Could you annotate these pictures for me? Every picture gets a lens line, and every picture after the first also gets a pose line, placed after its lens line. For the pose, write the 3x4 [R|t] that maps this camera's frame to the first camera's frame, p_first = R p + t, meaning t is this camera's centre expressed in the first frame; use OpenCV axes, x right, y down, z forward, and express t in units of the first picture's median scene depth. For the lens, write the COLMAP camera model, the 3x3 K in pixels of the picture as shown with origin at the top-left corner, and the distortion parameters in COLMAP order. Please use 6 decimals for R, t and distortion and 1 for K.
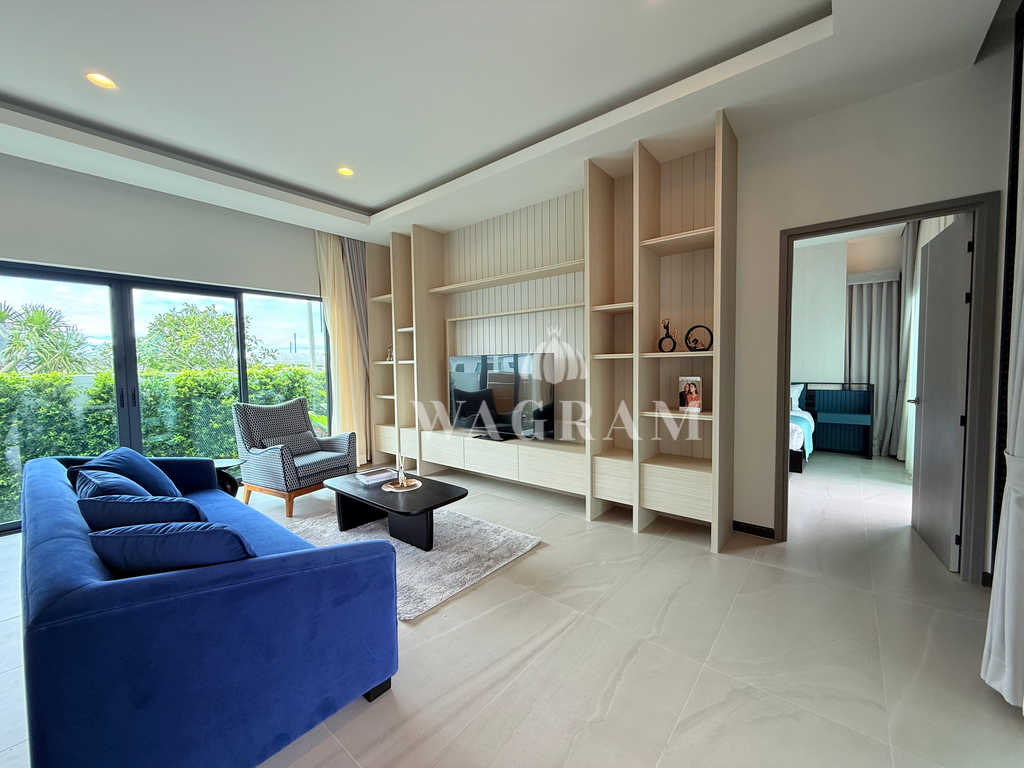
lens RADIAL K [[408.4, 0, 509.0], [0, 408.4, 386.6], [0, 0, 1]] dist [-0.002333, 0.000578]
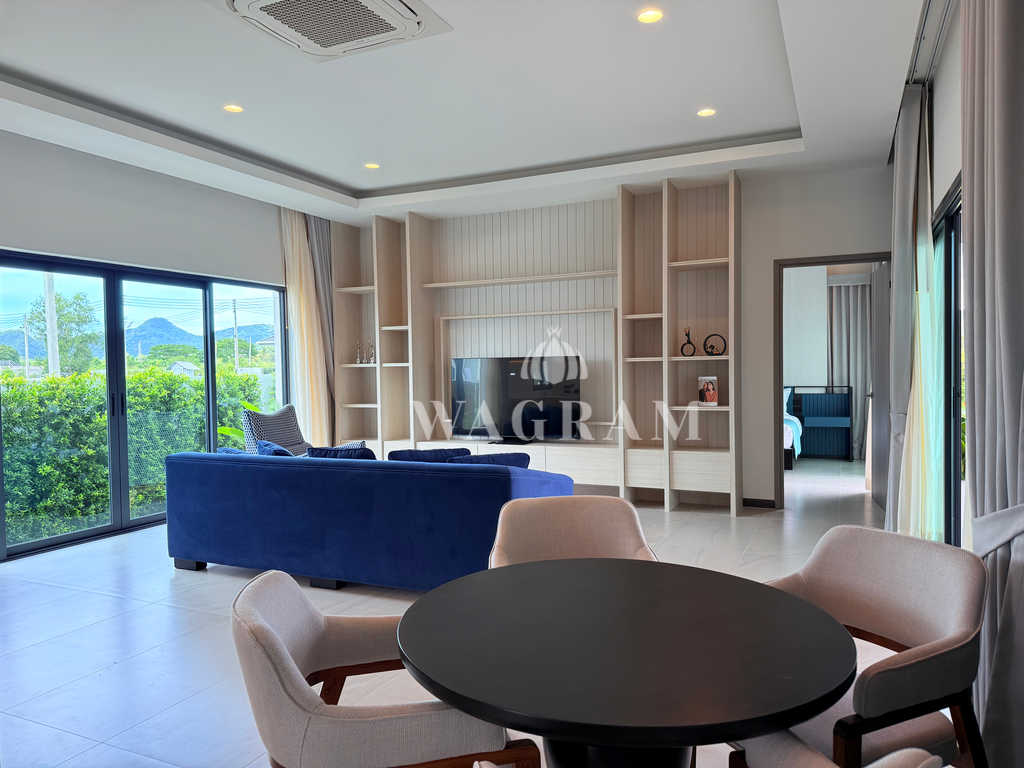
lens RADIAL K [[720.0, 0, 503.7], [0, 720.0, 393.9], [0, 0, 1]] dist [0.044683, -0.048882]
pose [[0.968558, -0.009585, 0.248604, -0.389326], [0.015137, 0.999677, -0.020431, 0.035751], [-0.248327, 0.023552, 0.968390, -0.526312]]
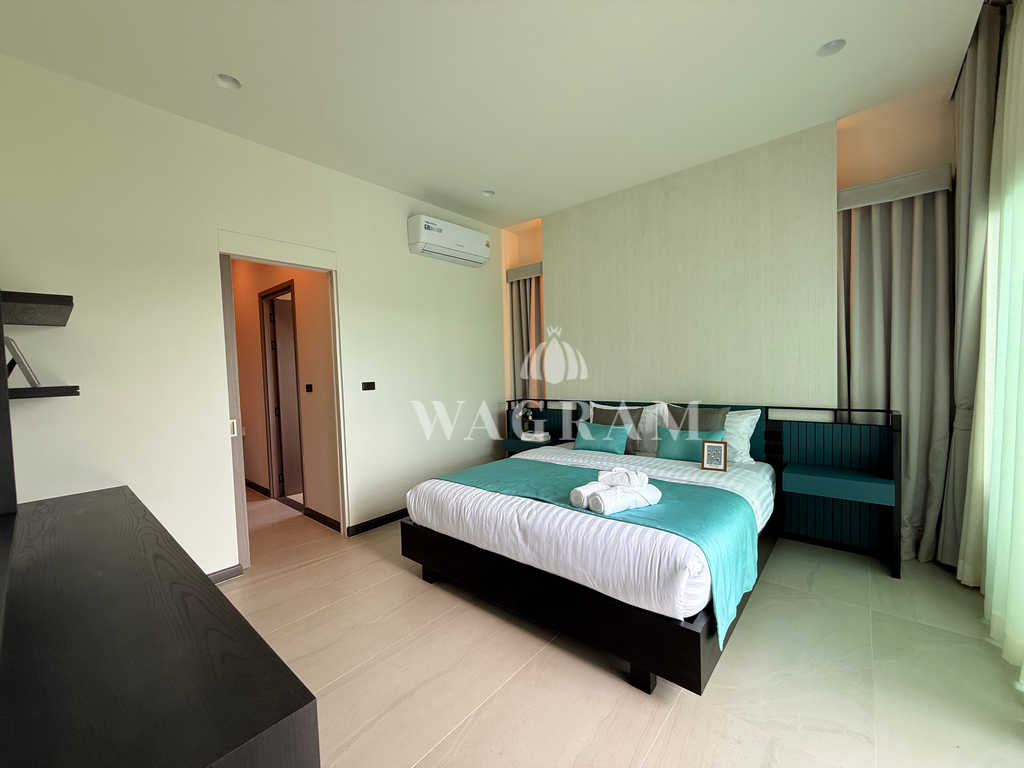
lens RADIAL K [[408.4, 0, 505.3], [0, 408.4, 384.7], [0, 0, 1]] dist [-0.002333, 0.000578]
pose [[0.999118, -0.025059, -0.033702, 0.463541], [0.025072, 0.999686, -0.000033, -0.051463], [0.033692, -0.000812, 0.999432, 0.522181]]
